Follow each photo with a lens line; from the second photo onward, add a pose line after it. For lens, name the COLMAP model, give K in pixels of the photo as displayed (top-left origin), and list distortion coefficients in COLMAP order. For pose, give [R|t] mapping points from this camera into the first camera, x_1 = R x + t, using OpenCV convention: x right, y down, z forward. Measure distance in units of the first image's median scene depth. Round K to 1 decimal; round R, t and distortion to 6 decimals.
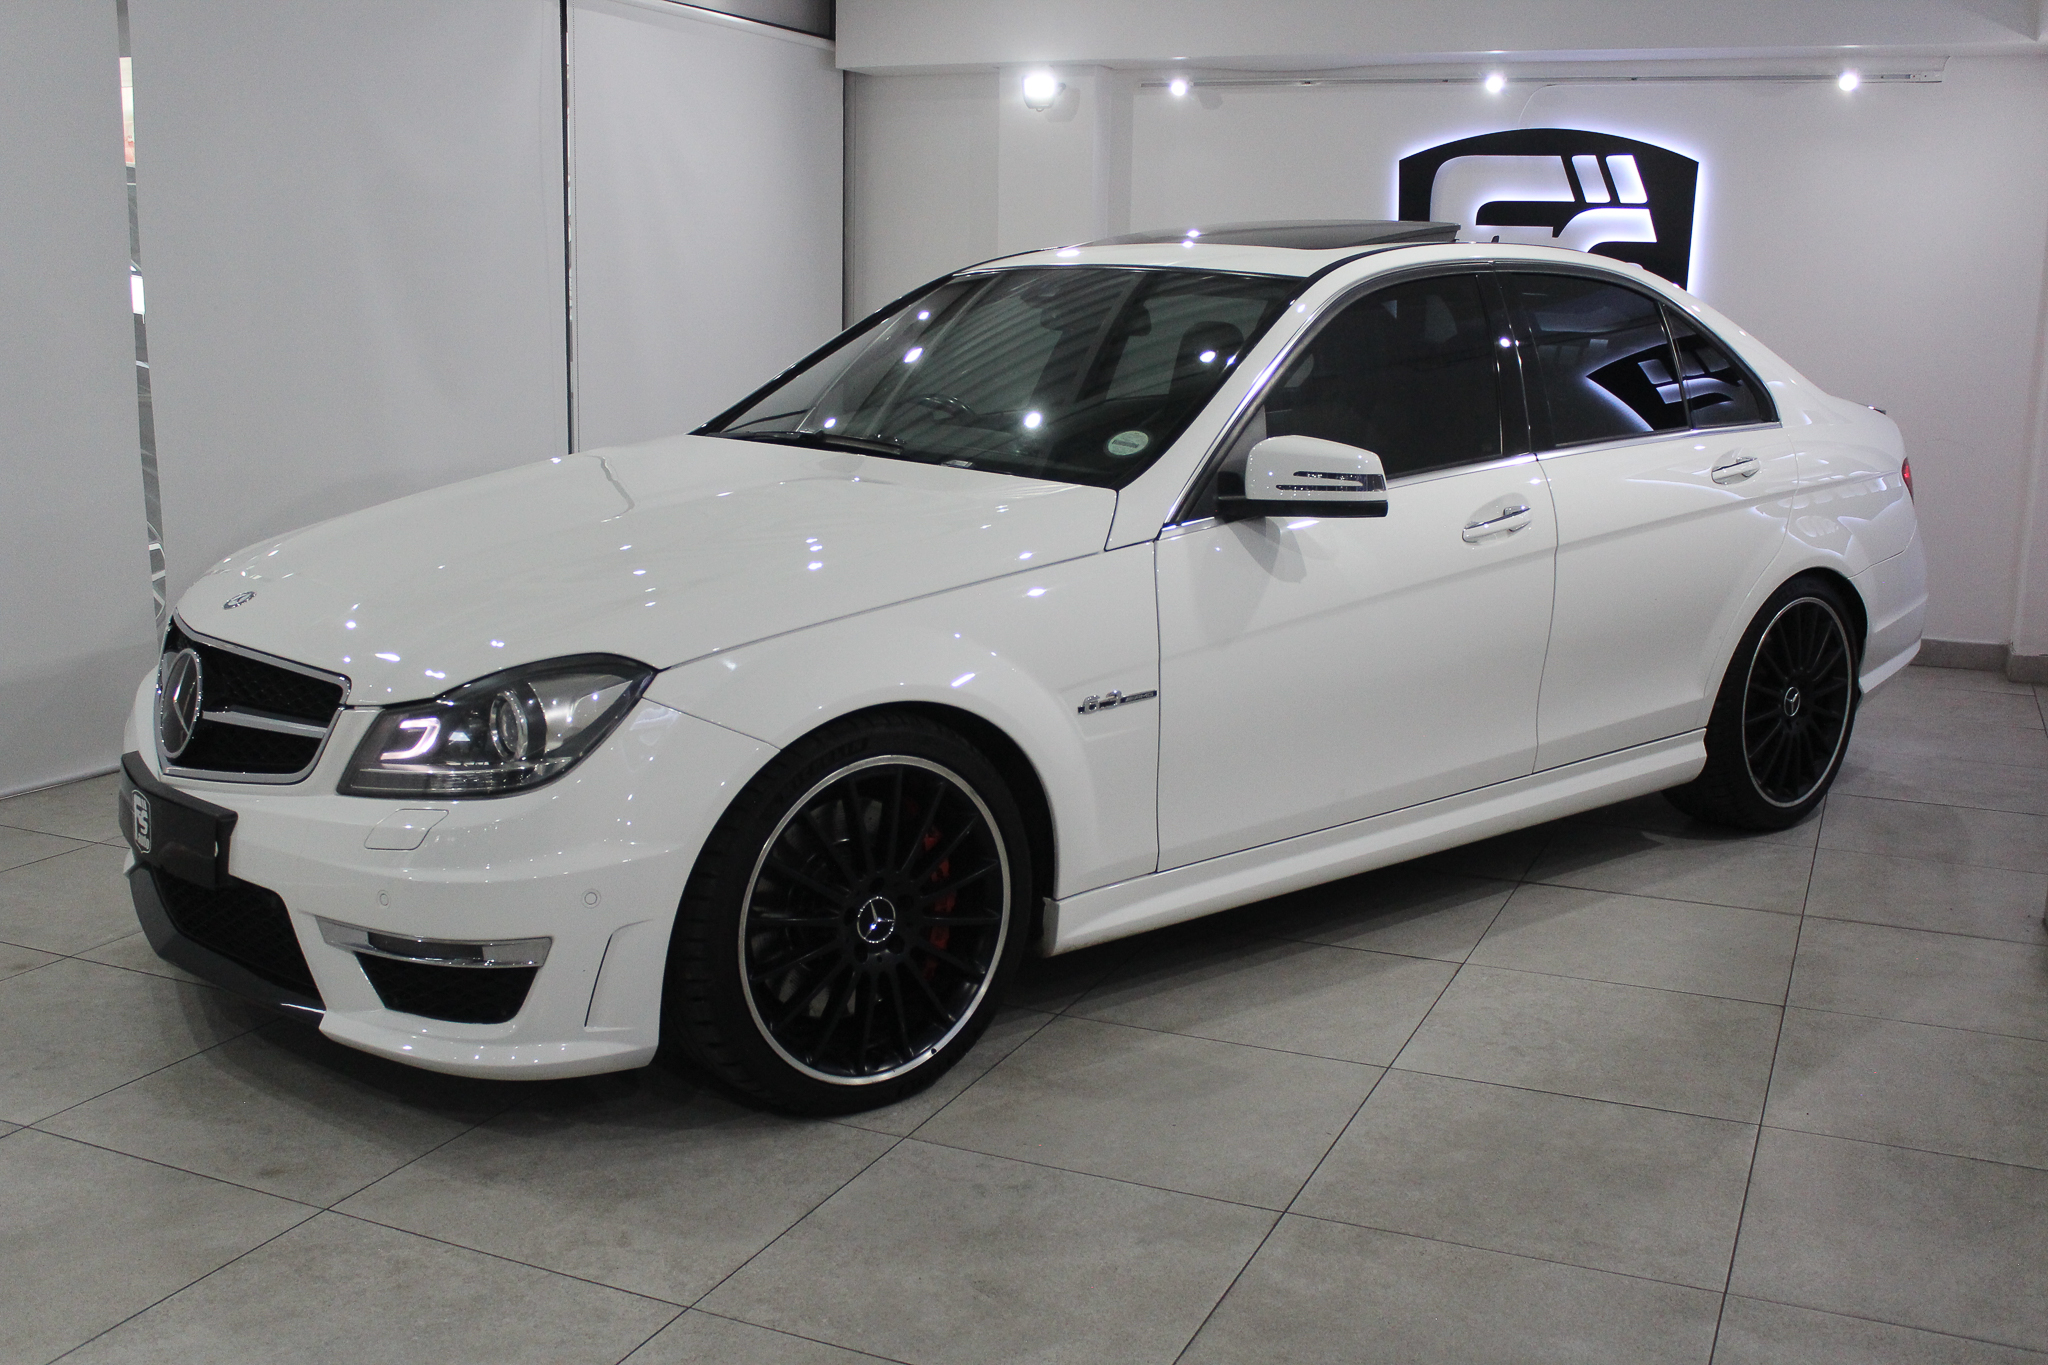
lens RADIAL K [[2035.5, 0, 1022.5], [0, 2035.5, 734.7], [0, 0, 1]] dist [-0.093640, -0.005634]
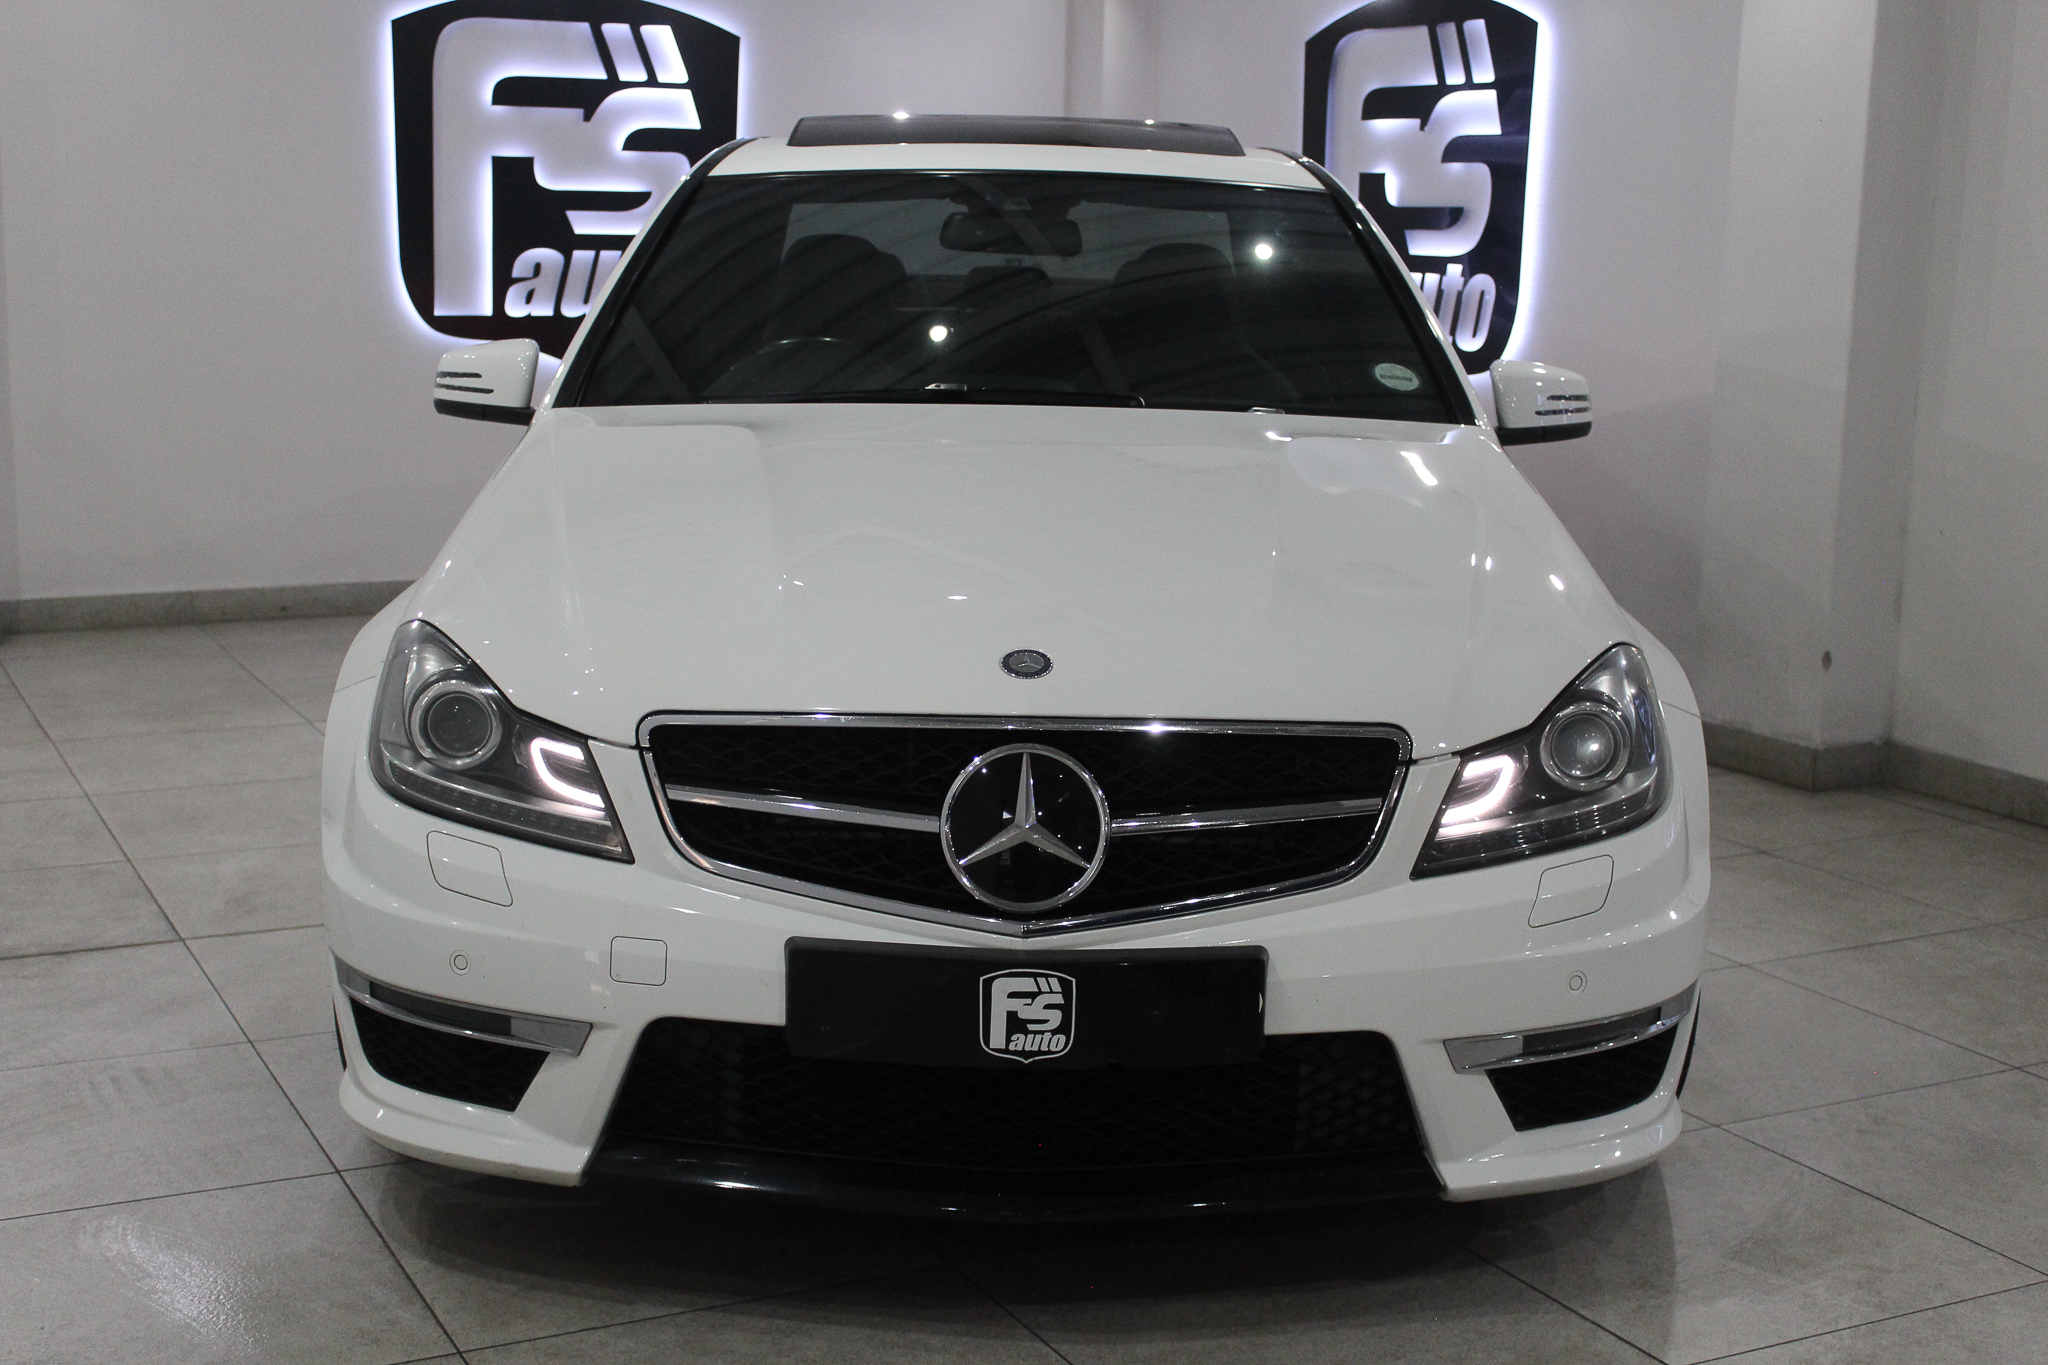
lens RADIAL K [[2607.9, 0, 1024.0], [0, 2607.9, 682.5], [0, 0, 1]] dist [-0.009294, -0.089444]
pose [[0.625659, -0.144535, 0.766590, -1.002471], [0.159907, 0.985581, 0.055314, -0.104033], [-0.763531, 0.087975, 0.639750, 0.405443]]
